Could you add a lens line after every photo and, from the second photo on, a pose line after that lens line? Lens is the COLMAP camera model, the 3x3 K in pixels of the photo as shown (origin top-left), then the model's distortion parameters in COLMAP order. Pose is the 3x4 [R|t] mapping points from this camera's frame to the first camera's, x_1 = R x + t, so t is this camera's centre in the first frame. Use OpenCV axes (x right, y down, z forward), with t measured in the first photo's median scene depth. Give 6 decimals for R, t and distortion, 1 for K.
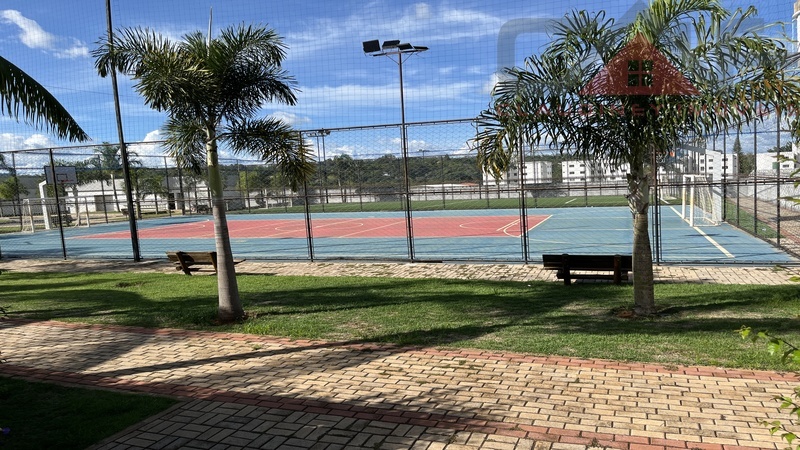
lens RADIAL K [[618.7, 0, 360.2], [0, 618.7, 215.8], [0, 0, 1]] dist [0.044383, -0.135357]
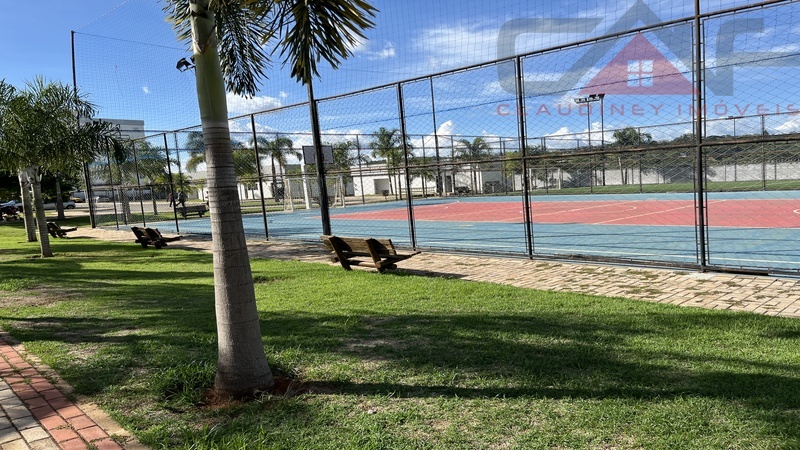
lens RADIAL K [[590.4, 0, 421.5], [0, 590.4, 234.9], [0, 0, 1]] dist [0.029917, -0.002373]
pose [[0.929803, 0.035638, -0.366329, 0.044066], [-0.016446, 0.998330, 0.055378, 0.018709], [0.367691, -0.045466, 0.928836, 0.430131]]
